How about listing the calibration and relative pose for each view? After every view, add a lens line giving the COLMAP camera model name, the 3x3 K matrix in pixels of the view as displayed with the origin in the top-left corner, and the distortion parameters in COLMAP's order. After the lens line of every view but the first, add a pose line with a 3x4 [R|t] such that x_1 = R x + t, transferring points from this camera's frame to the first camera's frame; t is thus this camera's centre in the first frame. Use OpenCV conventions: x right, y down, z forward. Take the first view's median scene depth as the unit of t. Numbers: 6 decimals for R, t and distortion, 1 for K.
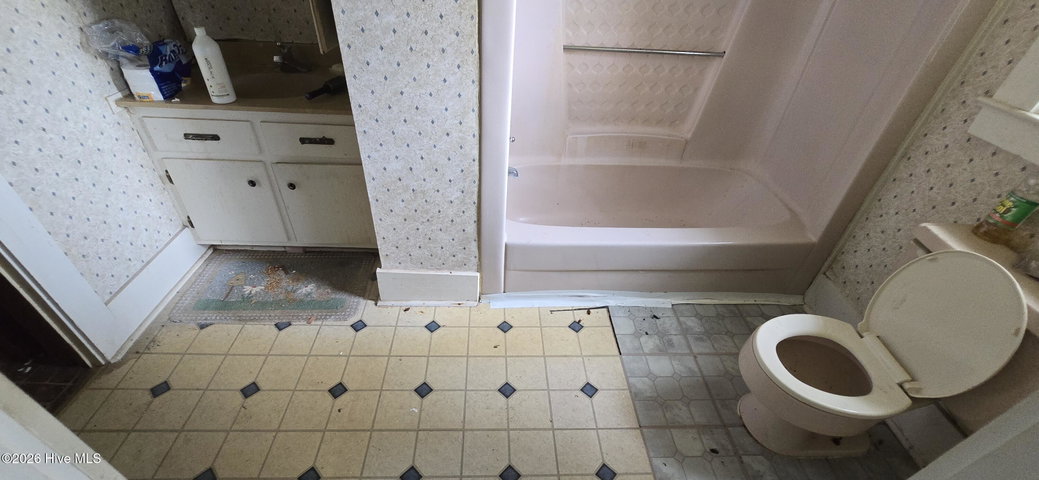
lens RADIAL K [[420.6, 0, 515.6], [0, 420.6, 245.6], [0, 0, 1]] dist [-0.000912, -0.000053]
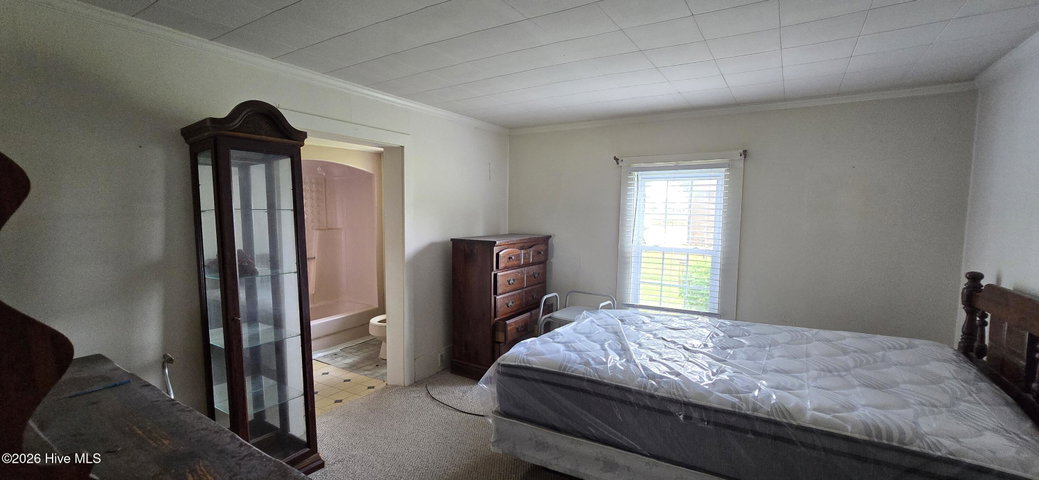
lens RADIAL K [[420.6, 0, 515.6], [0, 420.6, 245.6], [0, 0, 1]] dist [-0.000912, -0.000053]
pose [[0.553859, -0.119481, 0.823993, -0.986913], [0.537403, 0.807202, -0.244177, 0.814346], [-0.635955, 0.578056, 0.511285, -1.190355]]
